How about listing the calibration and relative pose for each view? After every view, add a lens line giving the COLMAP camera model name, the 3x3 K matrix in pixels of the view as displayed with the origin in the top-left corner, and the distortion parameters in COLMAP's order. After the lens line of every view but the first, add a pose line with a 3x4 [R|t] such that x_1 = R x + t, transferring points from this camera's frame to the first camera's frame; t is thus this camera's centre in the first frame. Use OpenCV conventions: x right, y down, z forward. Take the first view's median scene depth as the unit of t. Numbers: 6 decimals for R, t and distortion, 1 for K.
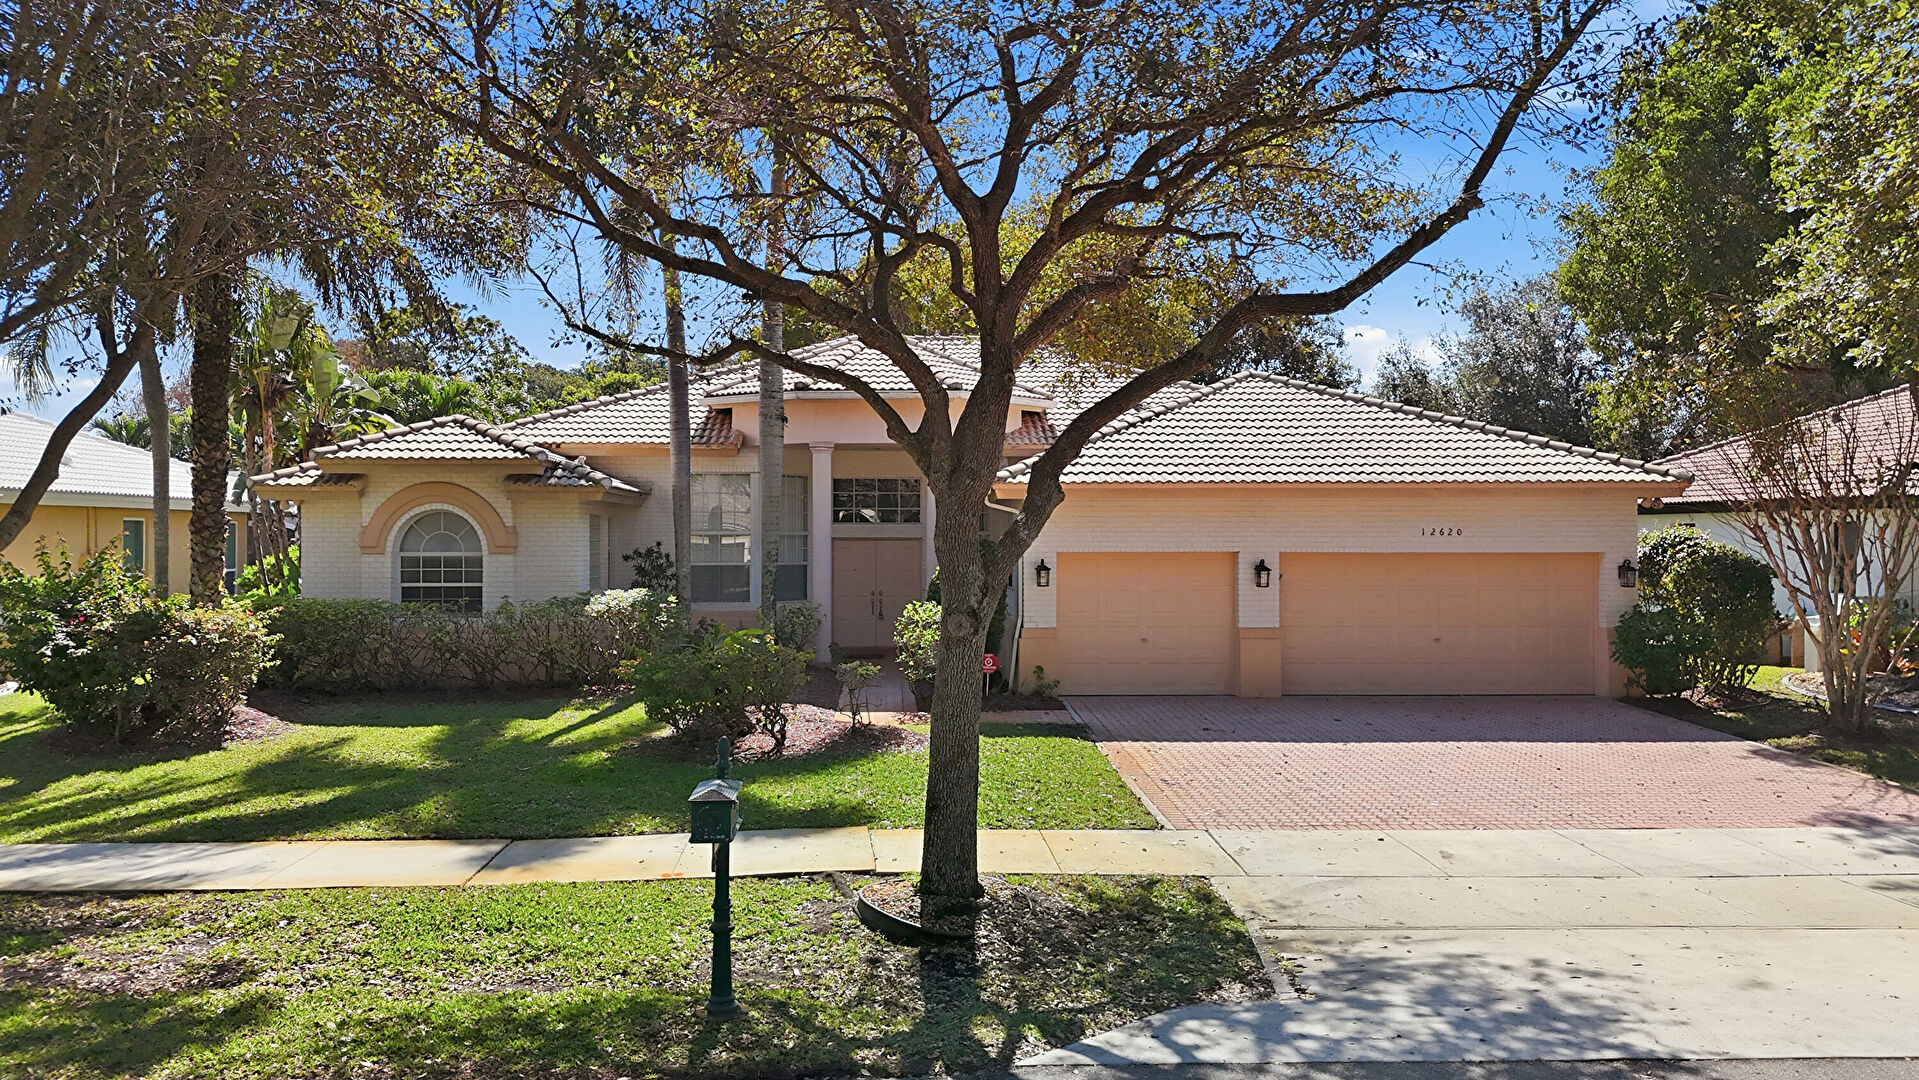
lens RADIAL K [[1439.9, 0, 950.6], [0, 1439.9, 542.4], [0, 0, 1]] dist [0.071925, -0.061746]
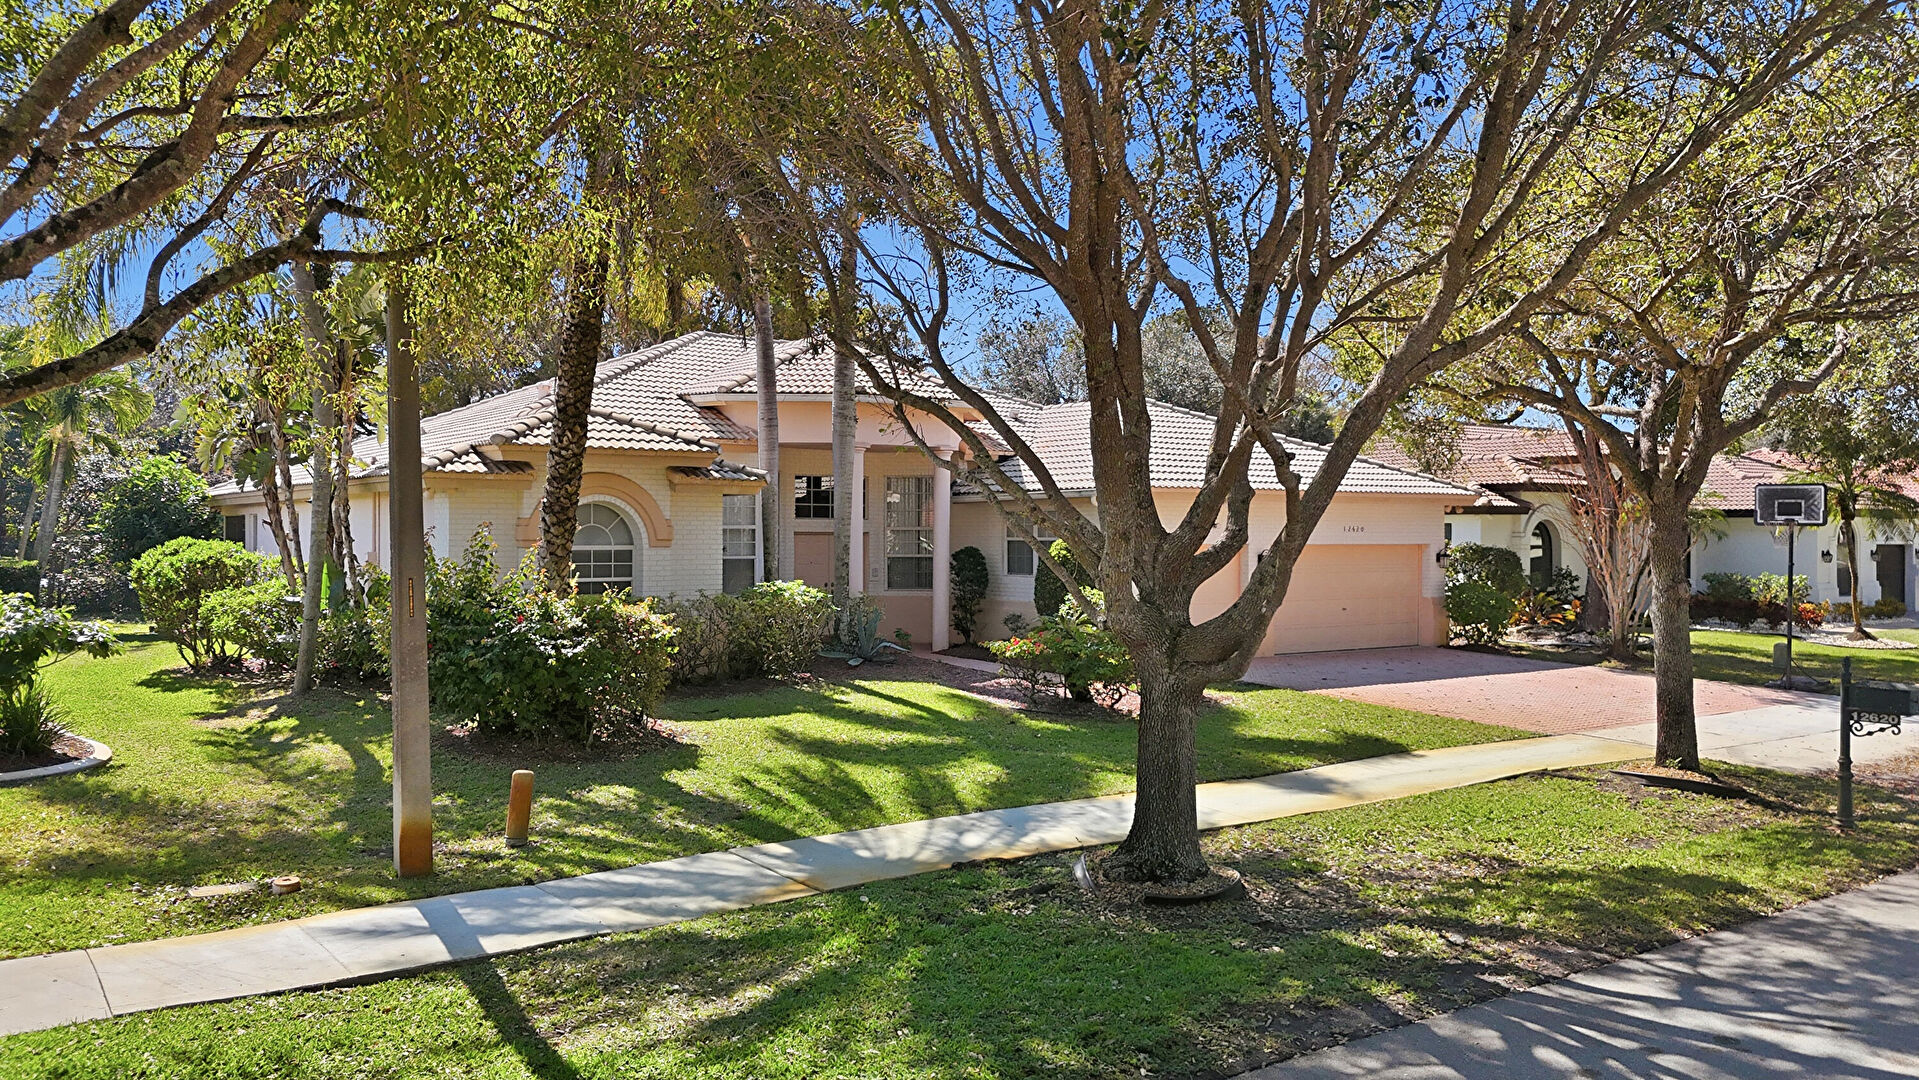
lens RADIAL K [[1439.9, 0, 950.6], [0, 1439.9, 542.4], [0, 0, 1]] dist [0.071925, -0.061746]
pose [[0.842383, -0.000936, 0.538879, -0.688561], [-0.003090, 0.999974, 0.006566, -0.002354], [-0.538871, -0.007196, 0.842357, 0.070393]]
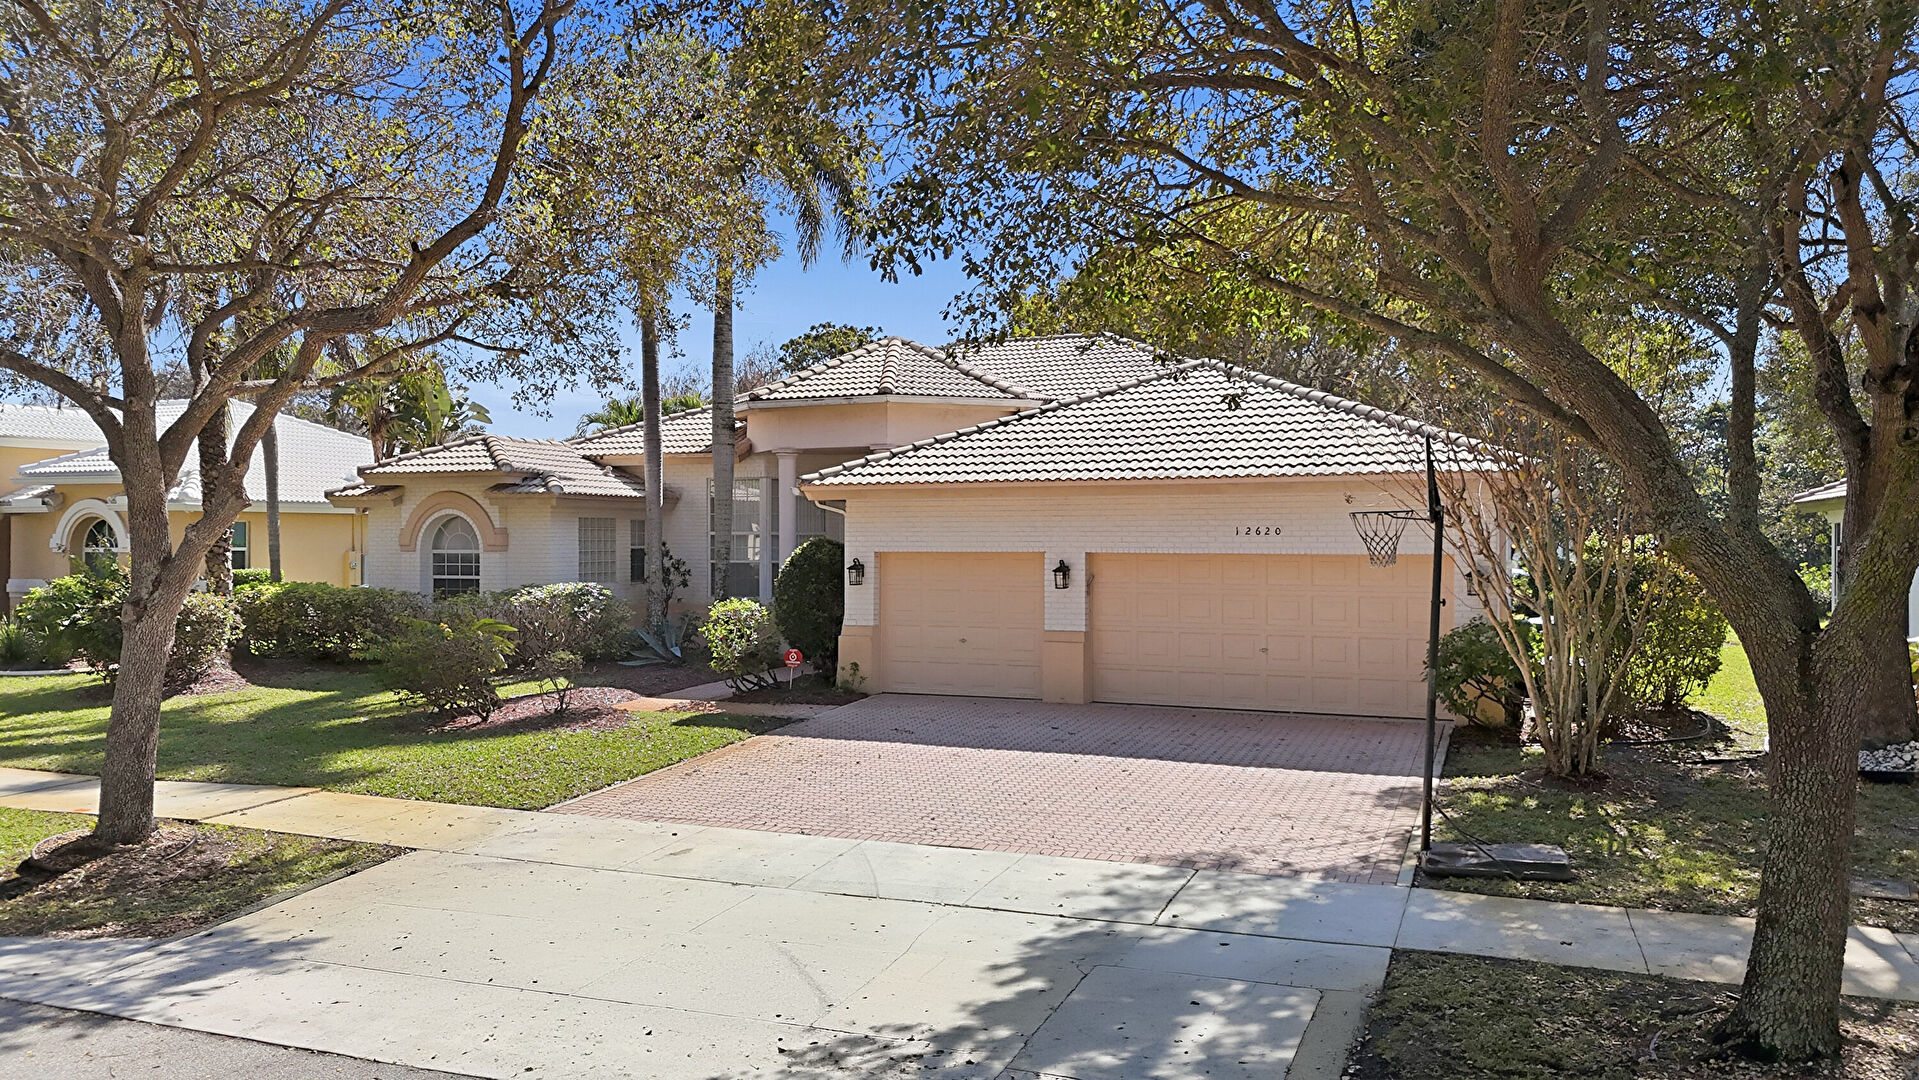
lens RADIAL K [[1439.9, 0, 950.6], [0, 1439.9, 542.4], [0, 0, 1]] dist [0.071925, -0.061746]
pose [[0.900319, 0.001010, -0.435229, 0.549833], [-0.000550, 0.999999, 0.001183, -0.001041], [0.435229, -0.000826, 0.900319, 0.102499]]
